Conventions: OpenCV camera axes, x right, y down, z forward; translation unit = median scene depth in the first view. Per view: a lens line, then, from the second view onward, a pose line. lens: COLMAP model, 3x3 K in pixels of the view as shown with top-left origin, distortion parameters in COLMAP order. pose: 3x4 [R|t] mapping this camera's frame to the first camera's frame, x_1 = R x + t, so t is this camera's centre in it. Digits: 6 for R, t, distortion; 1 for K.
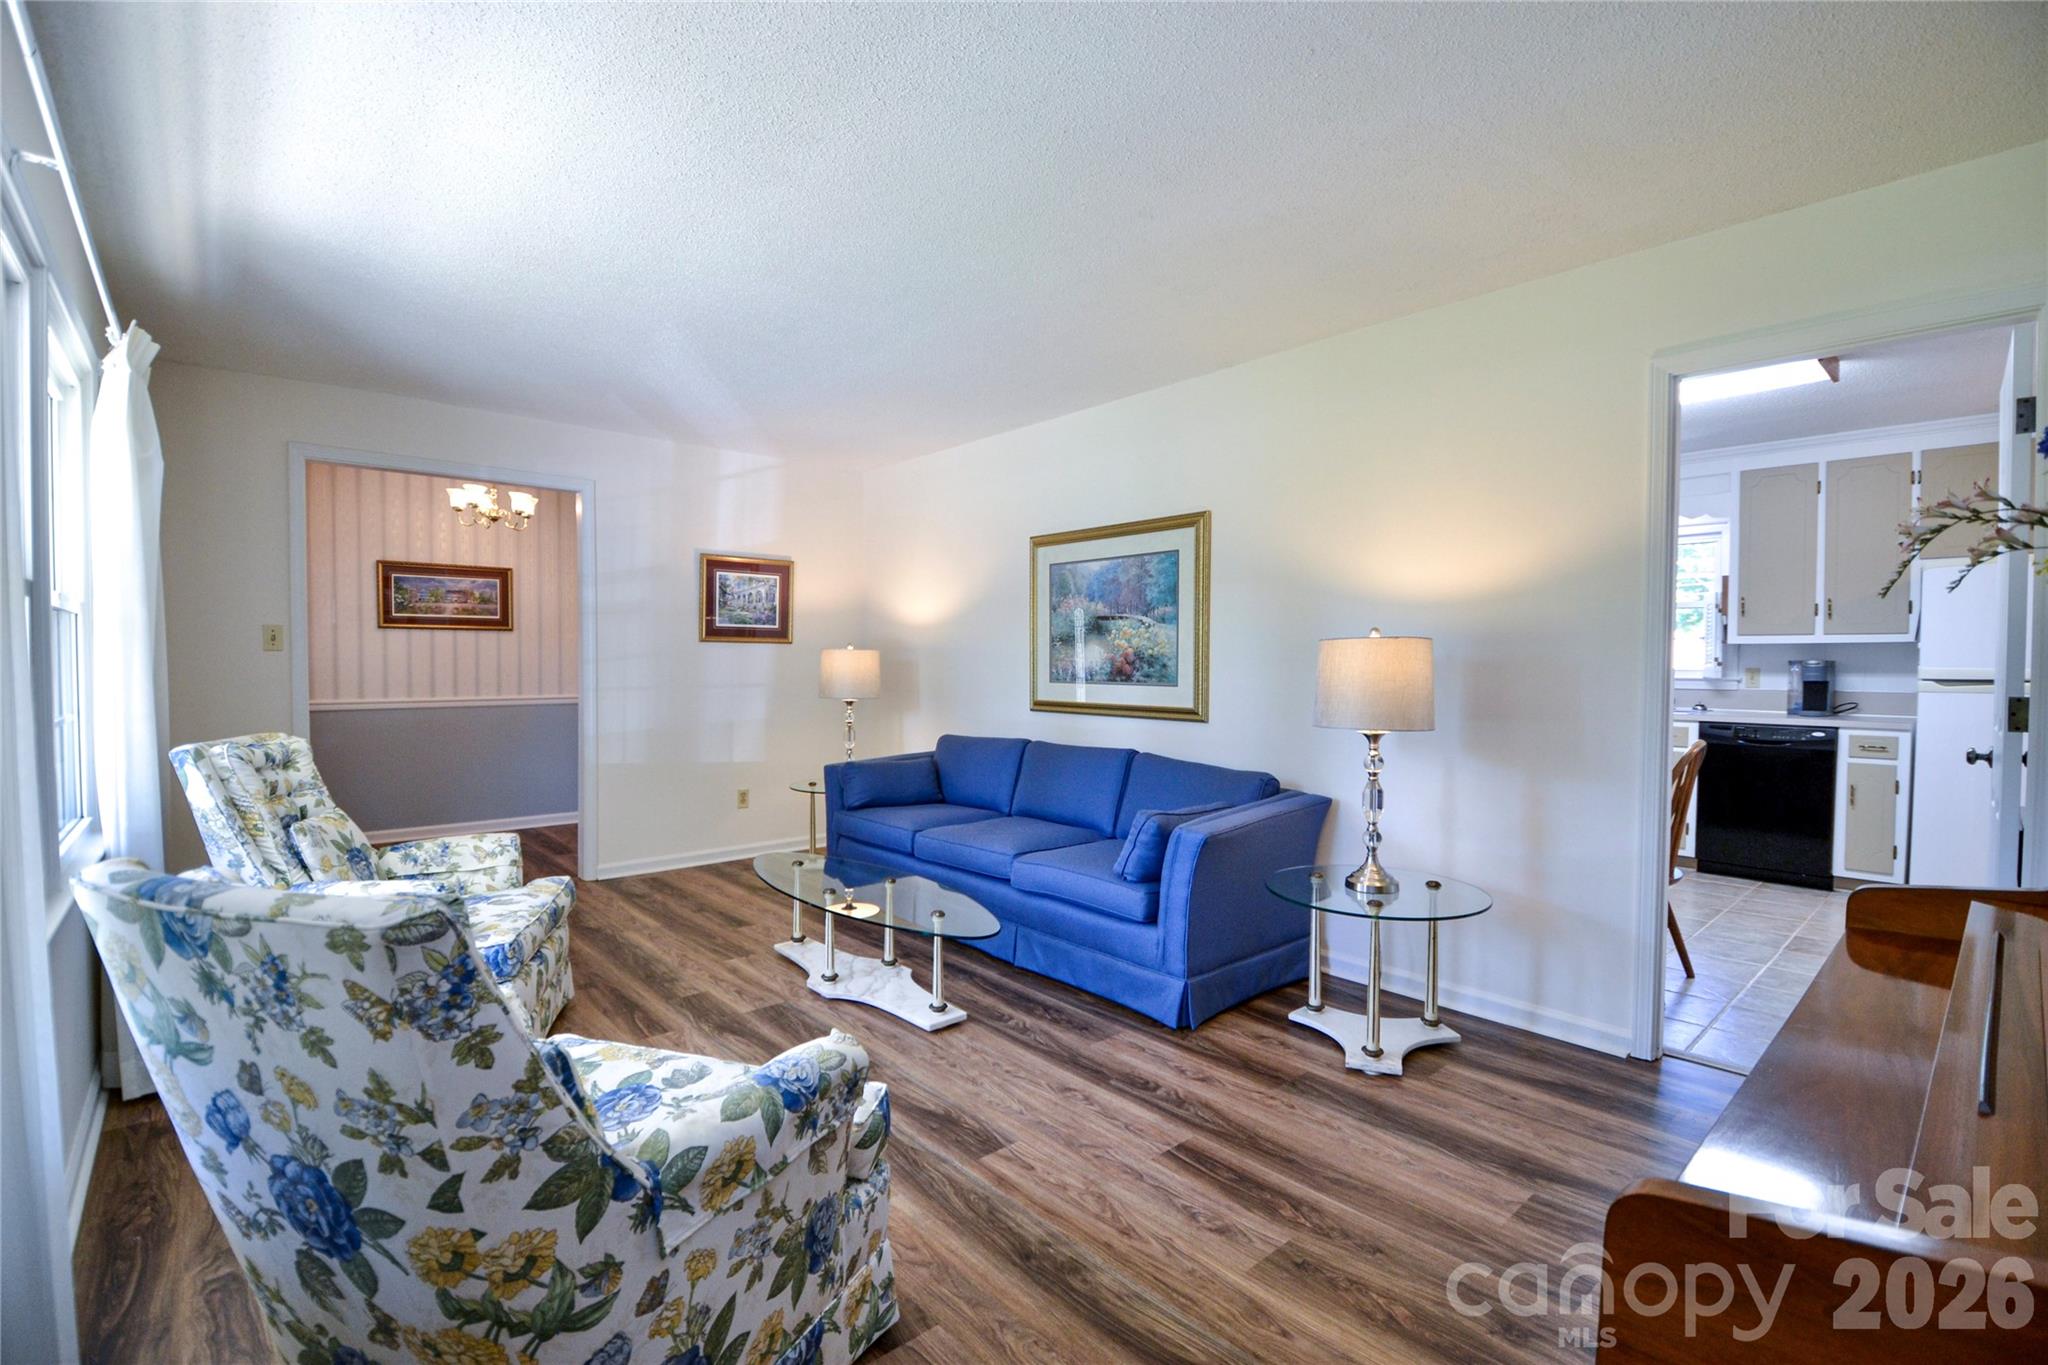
lens RADIAL K [[916.3, 0, 1012.7], [0, 916.3, 688.7], [0, 0, 1]] dist [-0.002409, -0.013208]
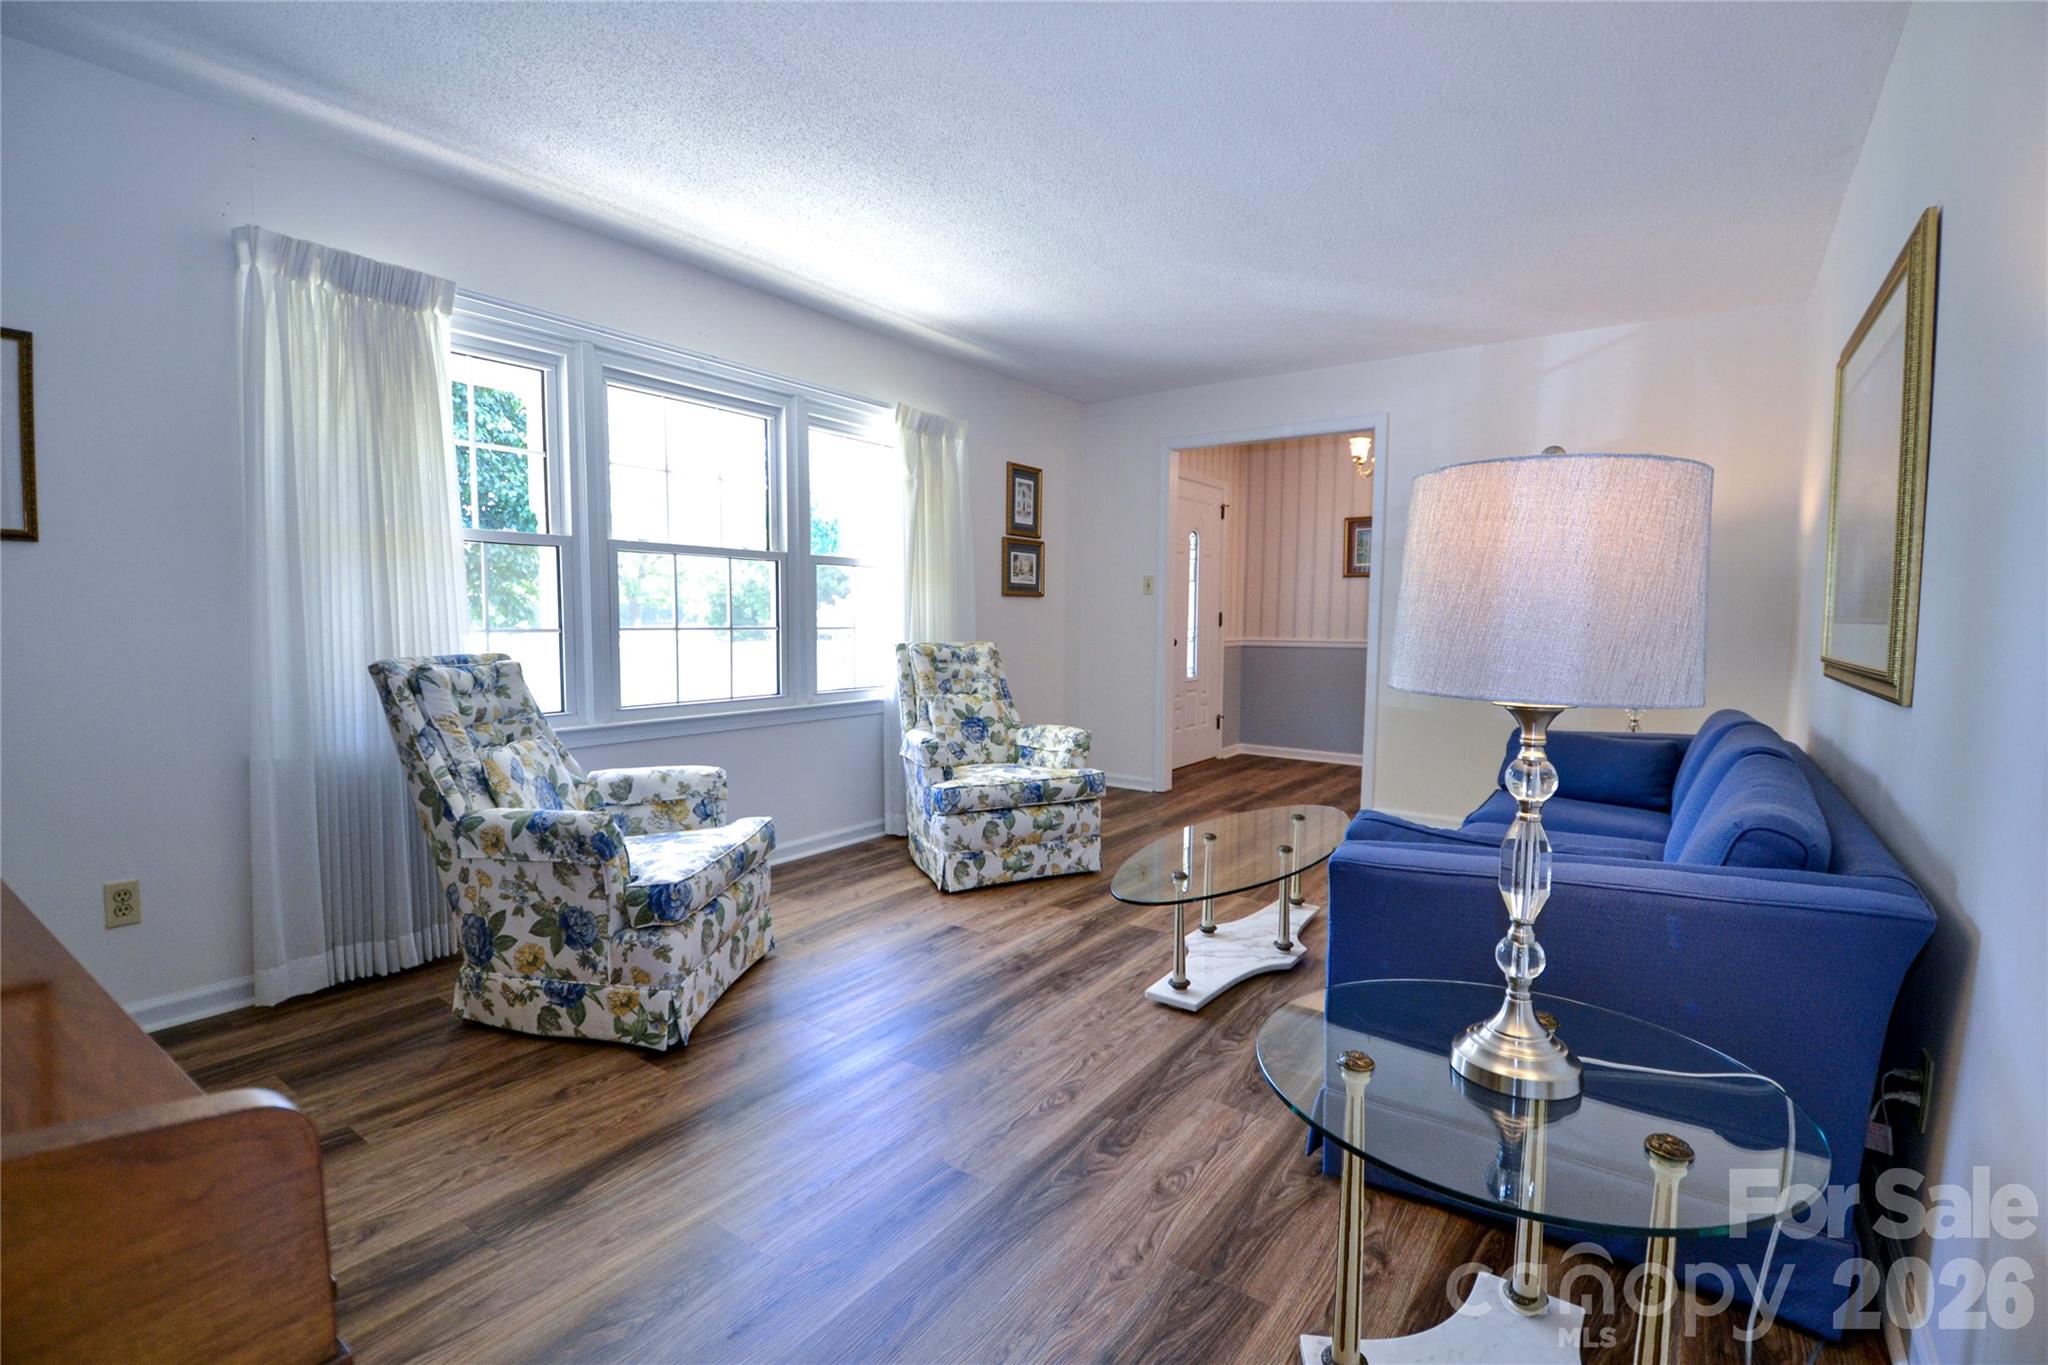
lens RADIAL K [[916.3, 0, 992.3], [0, 916.3, 681.8], [0, 0, 1]] dist [-0.002409, -0.013208]
pose [[0.219151, 0.065549, -0.973487, 0.486303], [-0.032400, 0.997679, 0.059884, 0.015590], [0.975153, 0.018417, 0.220766, 0.443340]]
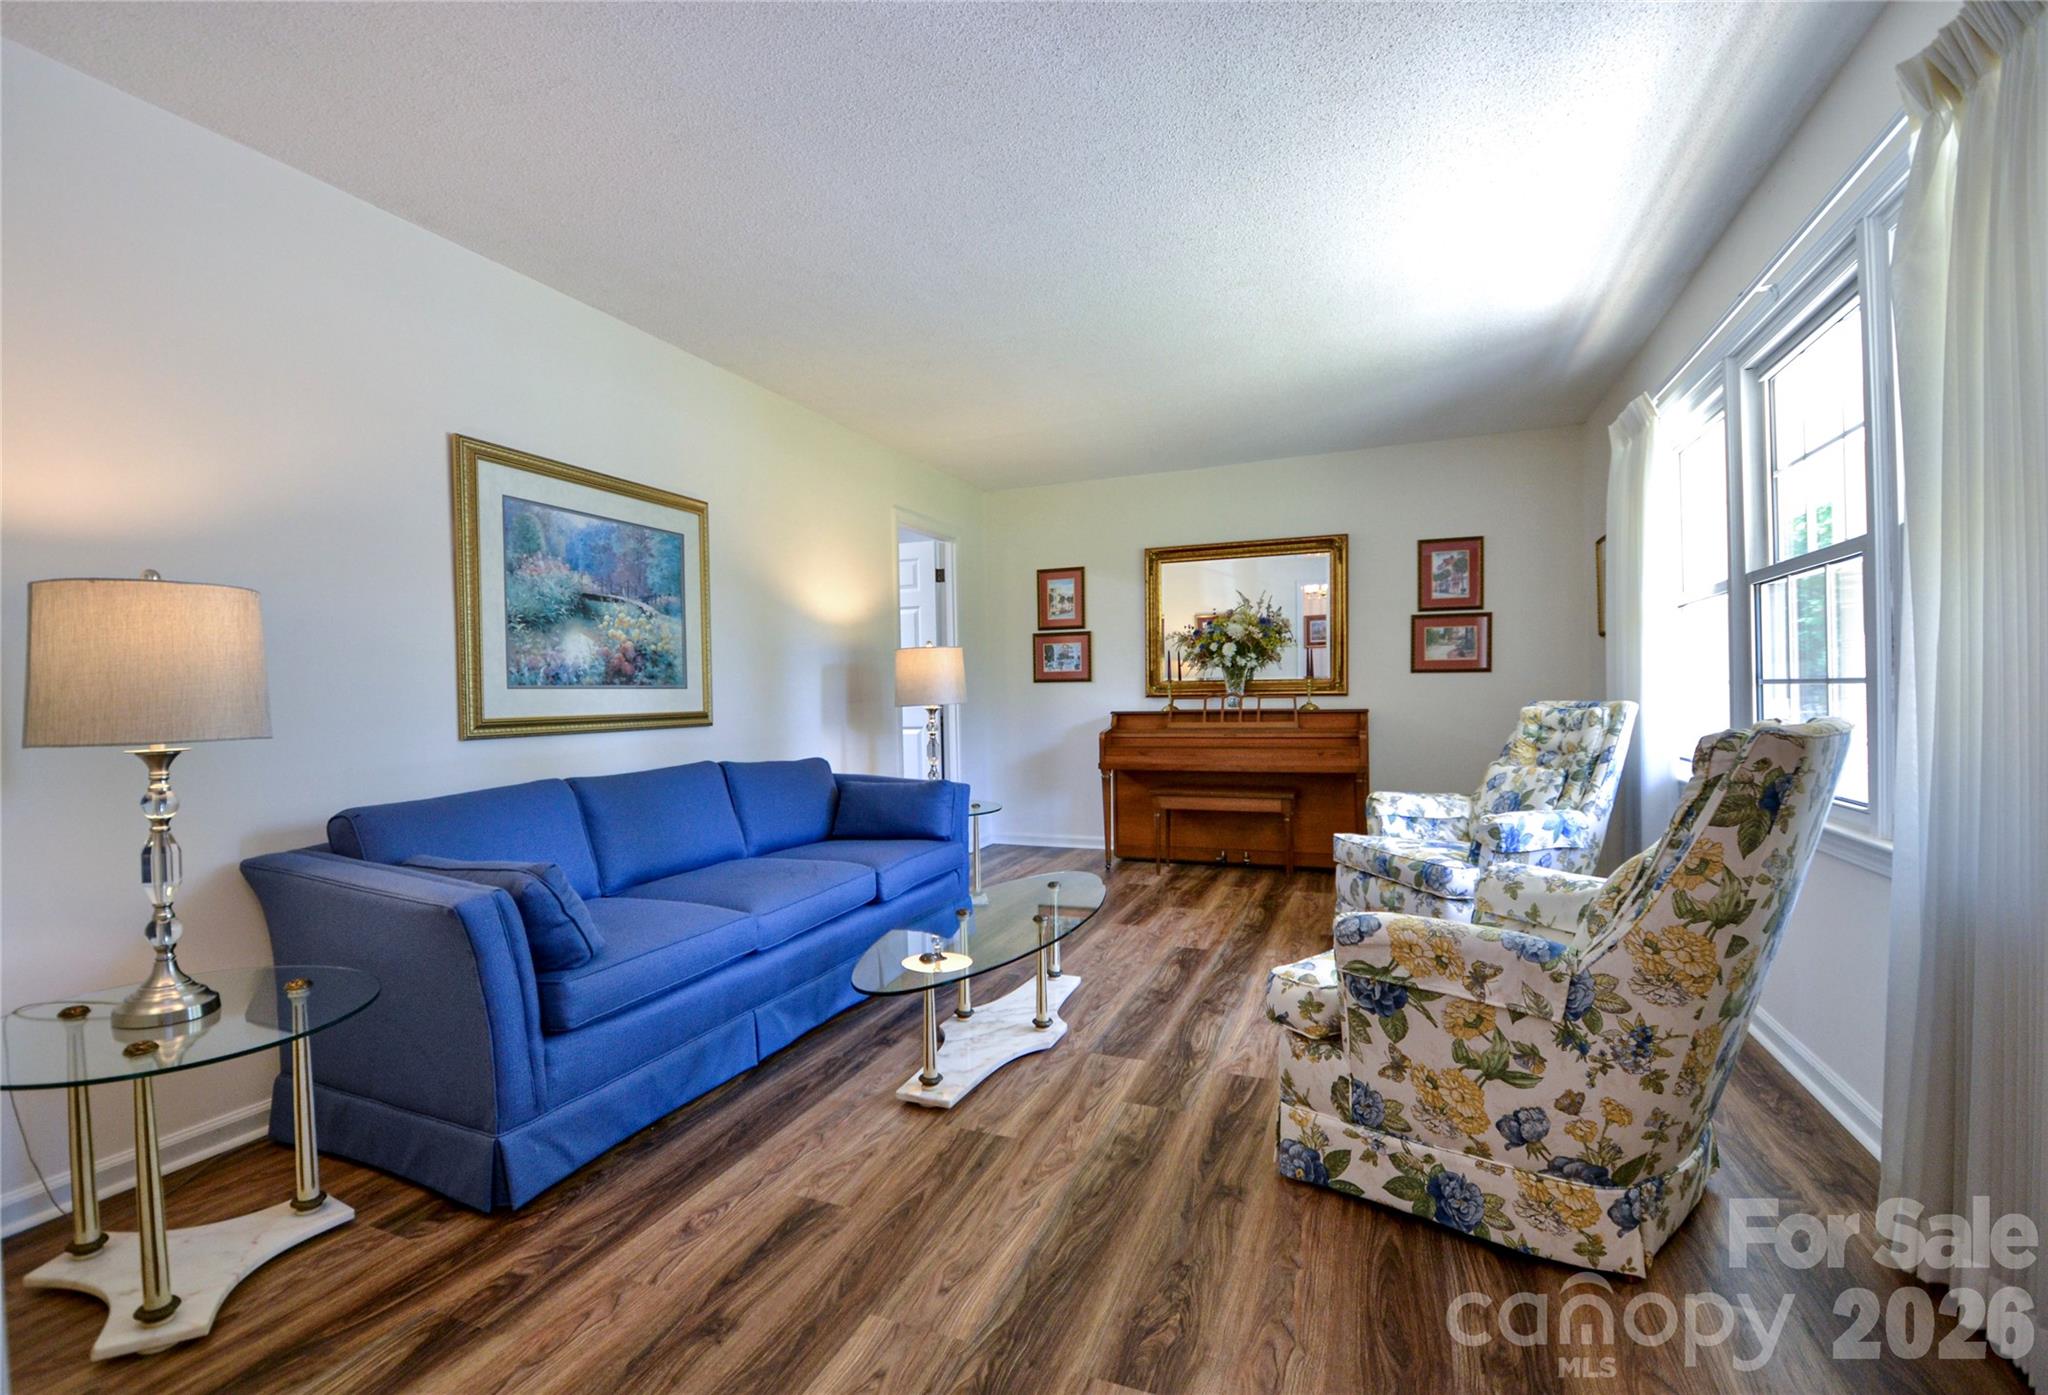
lens RADIAL K [[918.0, 0, 981.6], [0, 918.0, 711.2], [0, 0, 1]] dist [-0.020755, -0.002066]
pose [[-0.425490, -0.013513, 0.904862, -0.707702], [0.044205, 0.998385, 0.035696, 0.000832], [-0.903883, 0.055188, -0.424206, 1.062050]]
